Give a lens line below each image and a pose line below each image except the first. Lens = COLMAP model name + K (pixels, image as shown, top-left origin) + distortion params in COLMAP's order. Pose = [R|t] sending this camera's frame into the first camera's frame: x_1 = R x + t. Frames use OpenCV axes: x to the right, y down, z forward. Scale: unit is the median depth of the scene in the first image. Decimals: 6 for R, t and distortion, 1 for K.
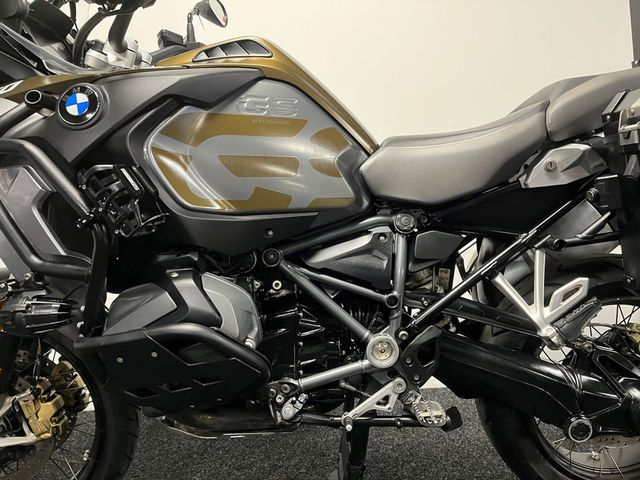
lens RADIAL K [[483.3, 0, 320.0], [0, 483.3, 240.0], [0, 0, 1]] dist [0.070056, -0.106751]
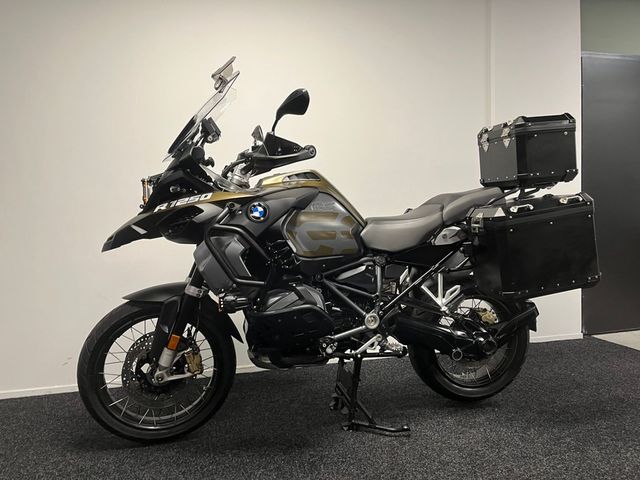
lens RADIAL K [[480.1, 0, 310.9], [0, 480.1, 245.9], [0, 0, 1]] dist [0.068115, -0.098579]
pose [[0.978807, 0.008827, 0.204594, -0.563199], [-0.003270, 0.999617, -0.027483, -0.041072], [-0.204759, 0.026231, 0.978461, -1.008767]]
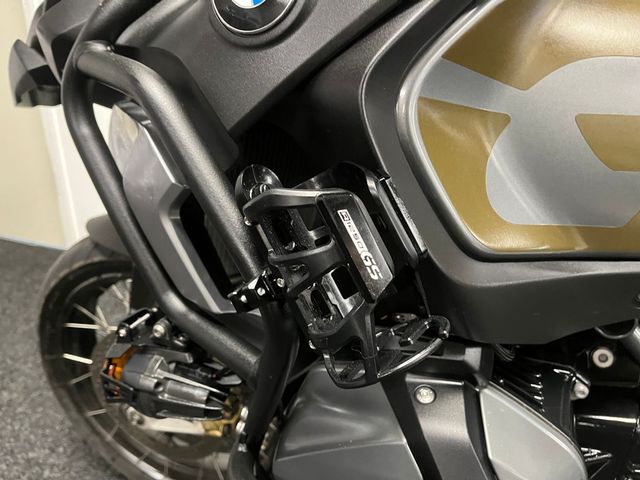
lens RADIAL K [[483.3, 0, 320.0], [0, 483.3, 240.0], [0, 0, 1]] dist [0.070056, -0.106751]
pose [[0.918609, 0.195223, -0.343578, -0.214772], [-0.082654, 0.945137, 0.316046, -0.163000], [0.386428, -0.261924, 0.884347, 0.492598]]
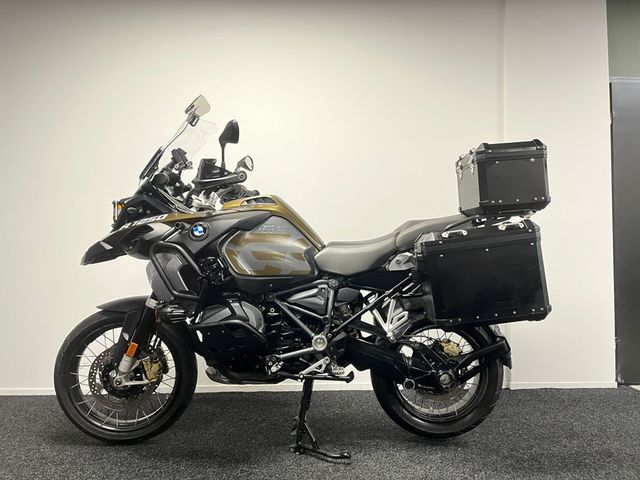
lens RADIAL K [[483.3, 0, 320.0], [0, 483.3, 240.0], [0, 0, 1]] dist [0.070056, -0.106751]
pose [[0.998763, 0.049552, 0.004245, 0.097957], [-0.048819, 0.993114, -0.106495, 0.004526], [-0.009493, 0.106156, 0.994304, -1.175848]]
